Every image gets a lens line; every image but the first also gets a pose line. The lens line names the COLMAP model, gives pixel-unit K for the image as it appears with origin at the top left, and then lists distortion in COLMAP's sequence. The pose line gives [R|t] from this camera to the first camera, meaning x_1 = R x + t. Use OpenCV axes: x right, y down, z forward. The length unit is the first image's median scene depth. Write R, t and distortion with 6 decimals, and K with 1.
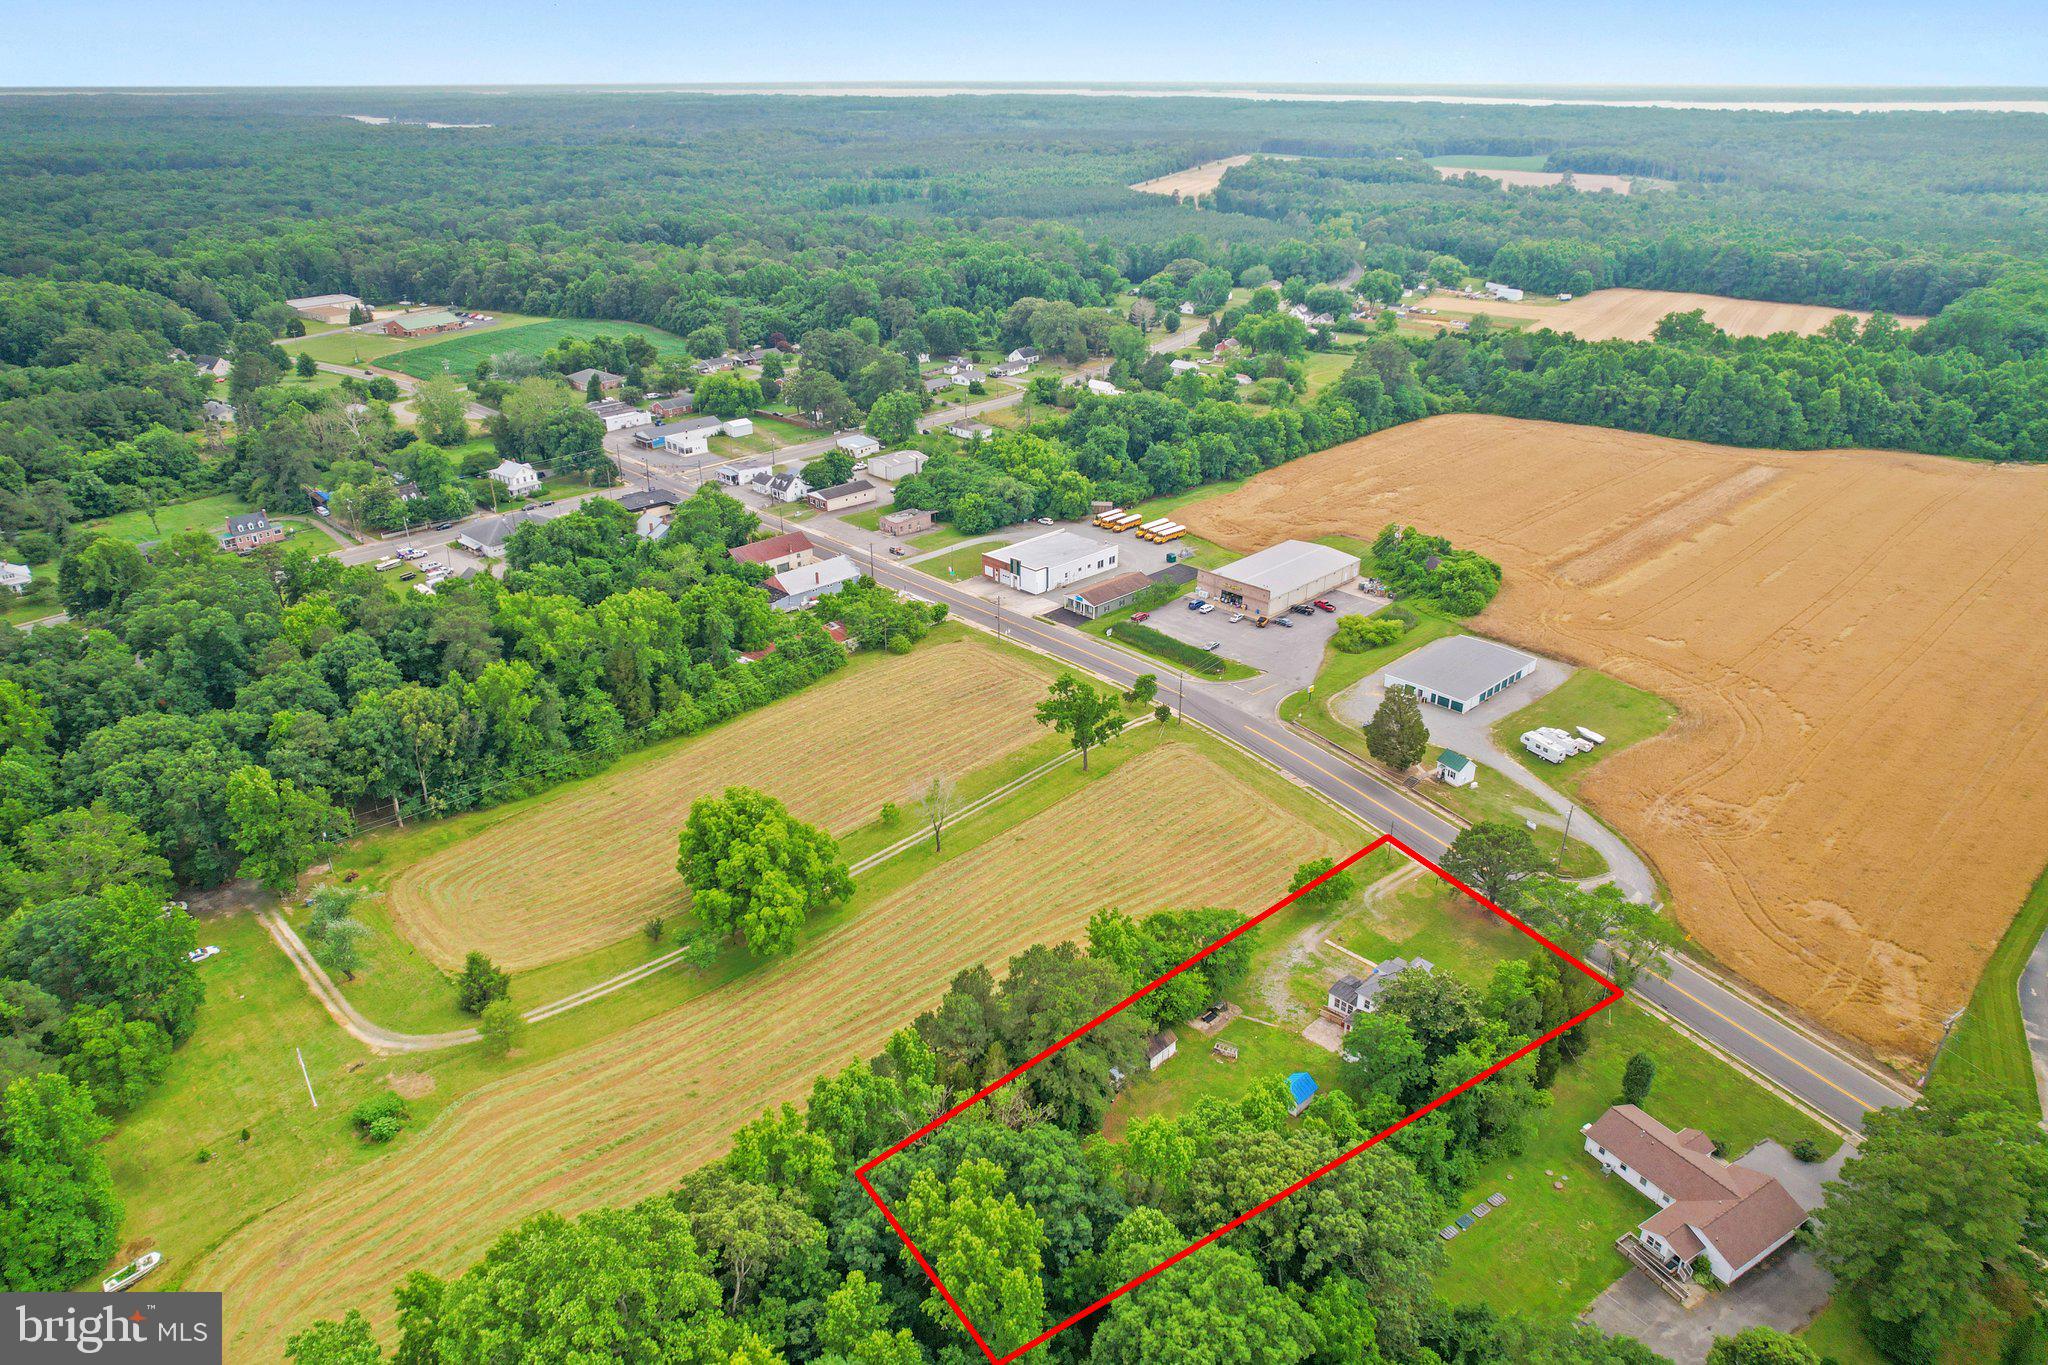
lens RADIAL K [[1300.8, 0, 1037.7], [0, 1300.8, 680.5], [0, 0, 1]] dist [-0.087846, 0.070048]
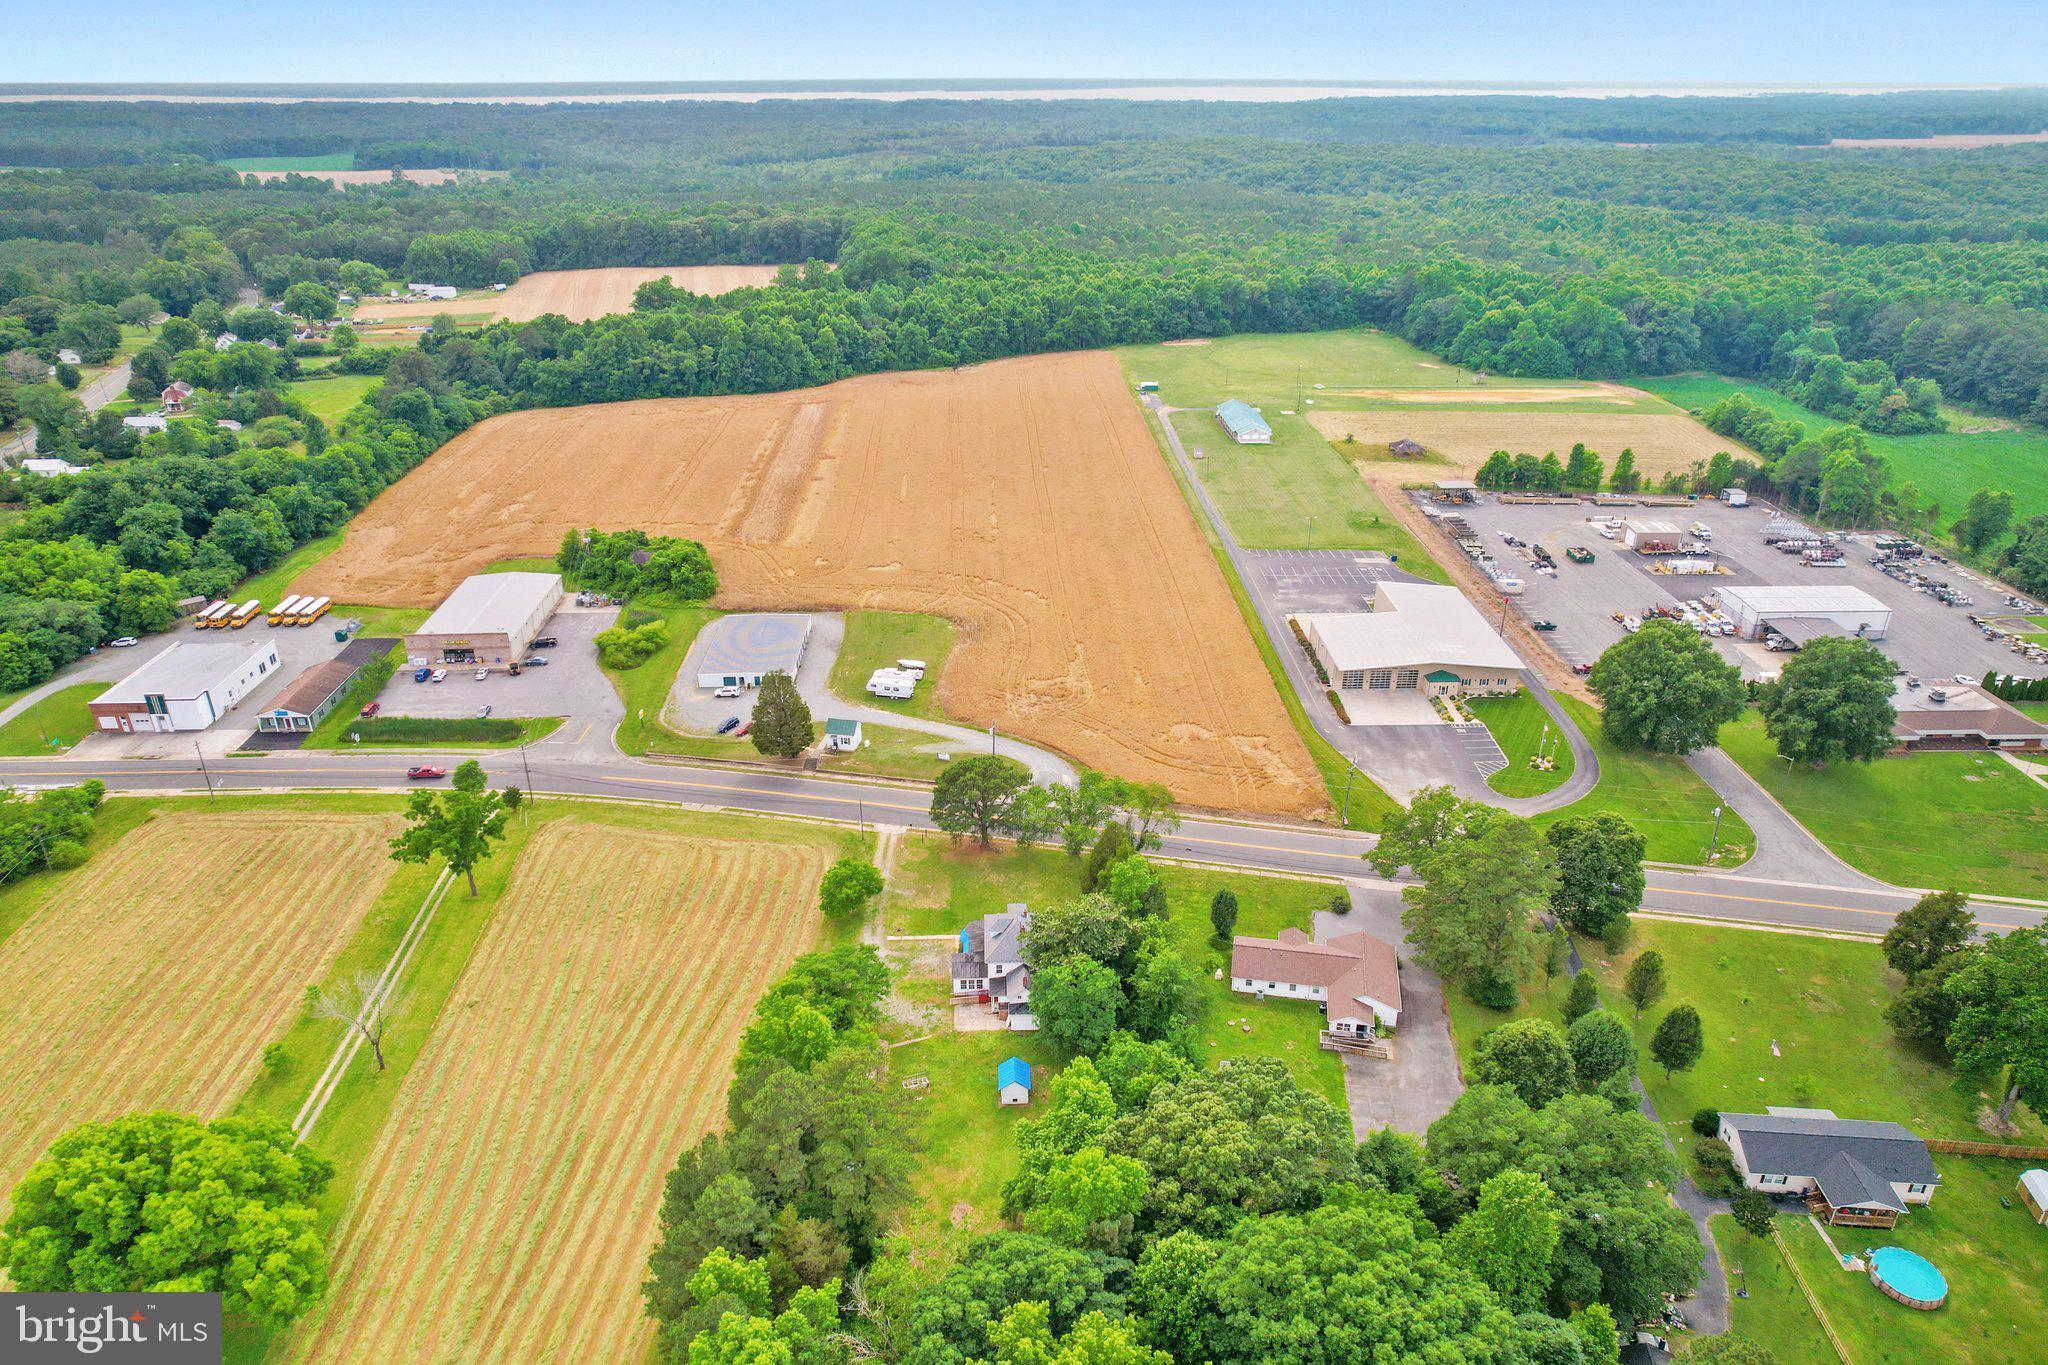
lens RADIAL K [[1300.8, 0, 1037.7], [0, 1300.8, 680.5], [0, 0, 1]] dist [-0.087846, 0.070048]
pose [[0.670086, -0.311525, 0.673749, -0.151296], [0.309483, 0.942267, 0.127881, -0.033688], [-0.674689, 0.122822, 0.727811, 0.115863]]
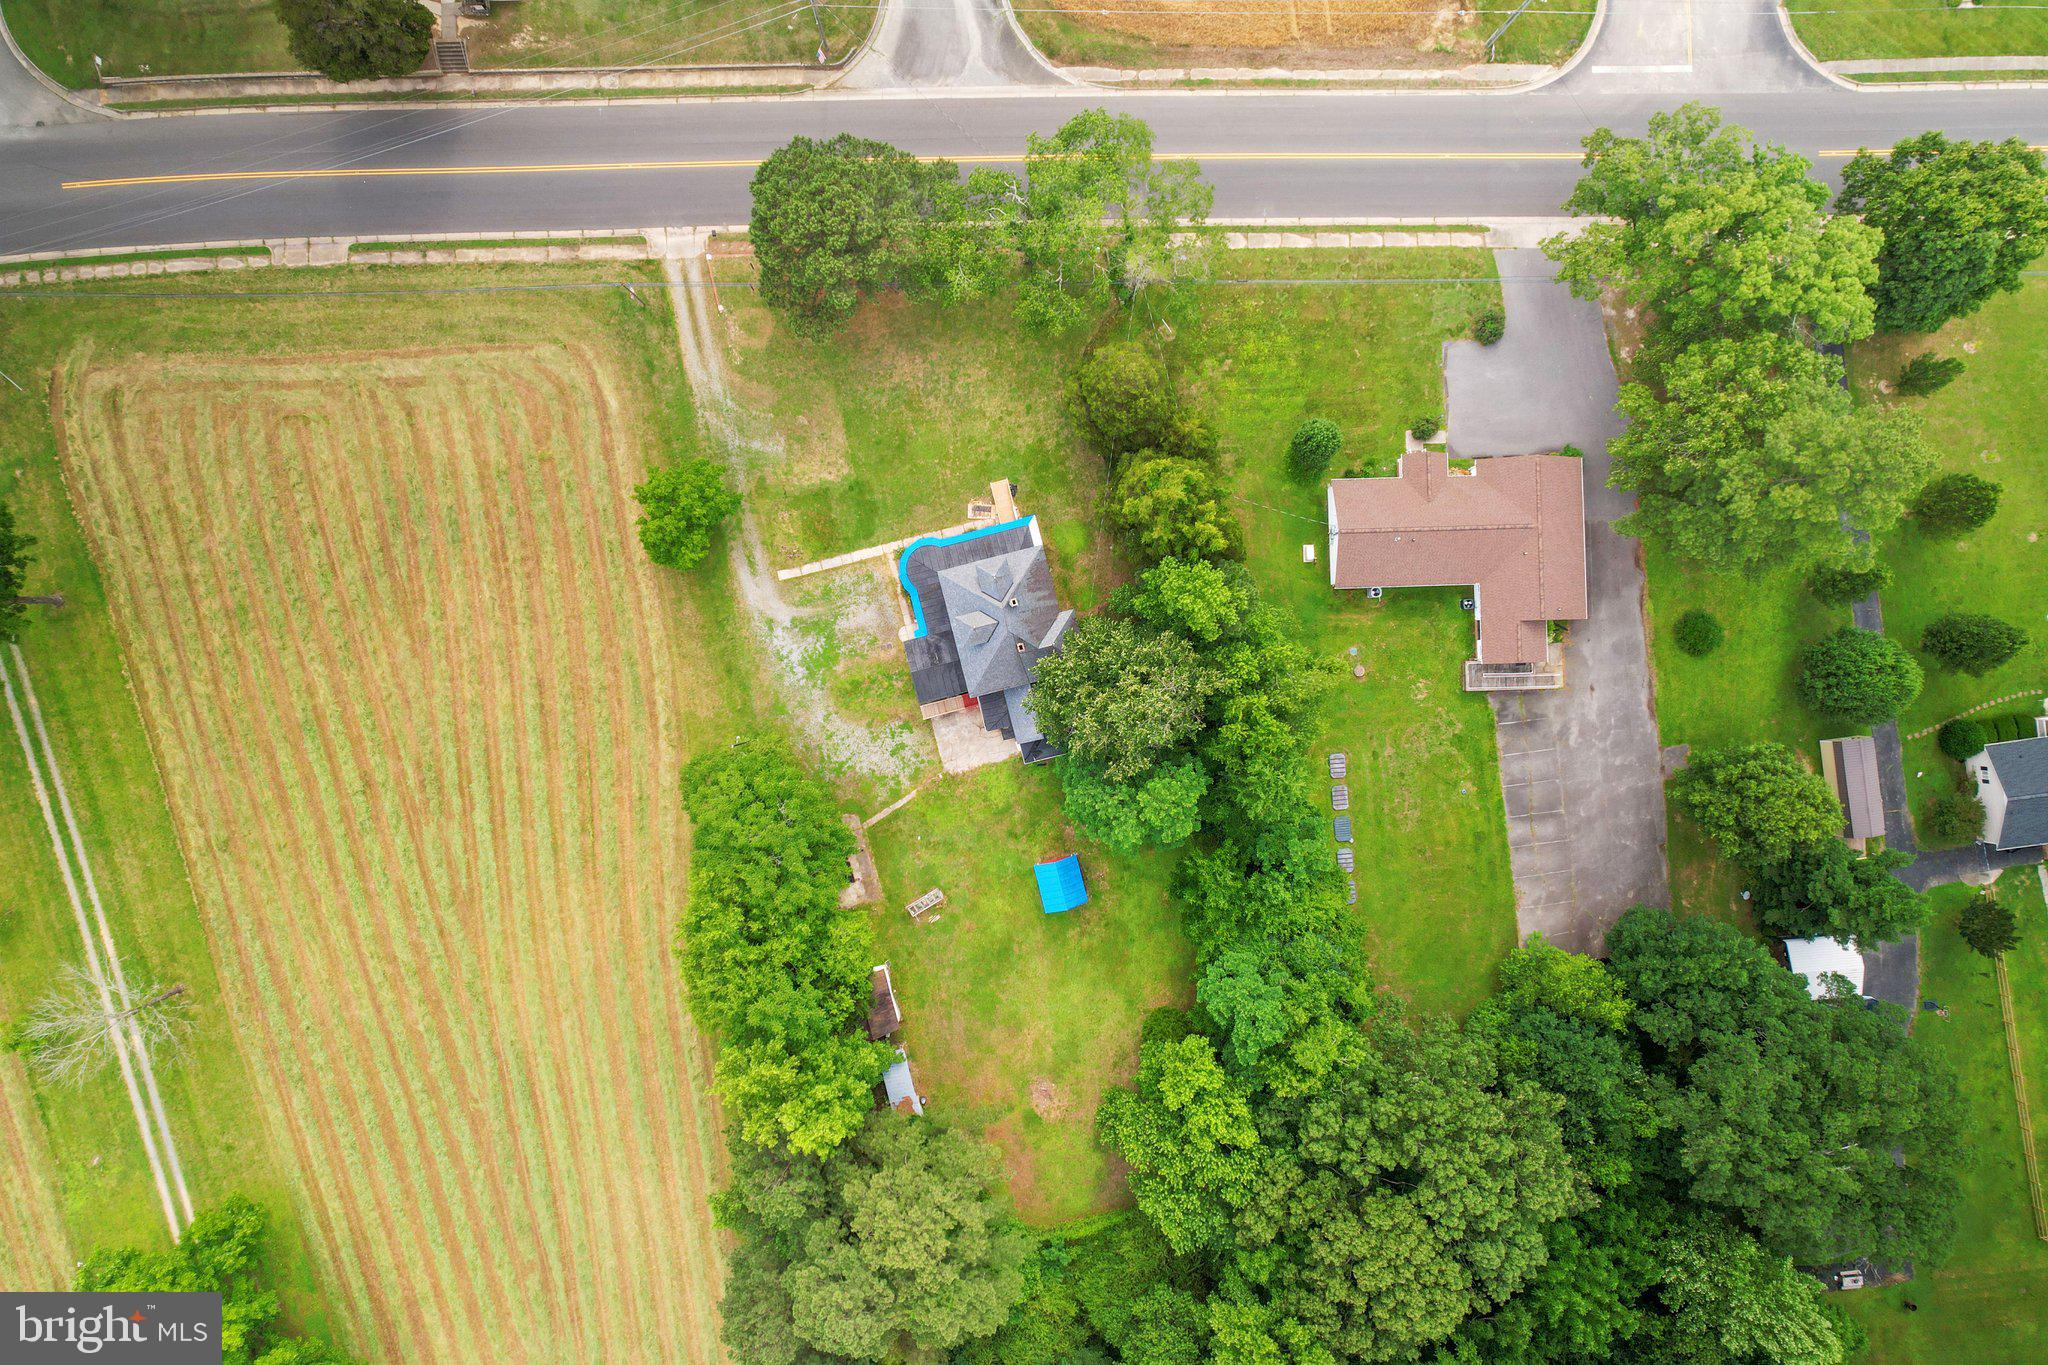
lens RADIAL K [[1300.8, 0, 1037.7], [0, 1300.8, 680.5], [0, 0, 1]] dist [-0.087846, 0.070048]
pose [[0.498596, -0.866834, -0.000935, 0.130068], [0.353247, 0.202200, 0.913418, -0.151133], [-0.791592, -0.455757, 0.407023, 0.349412]]
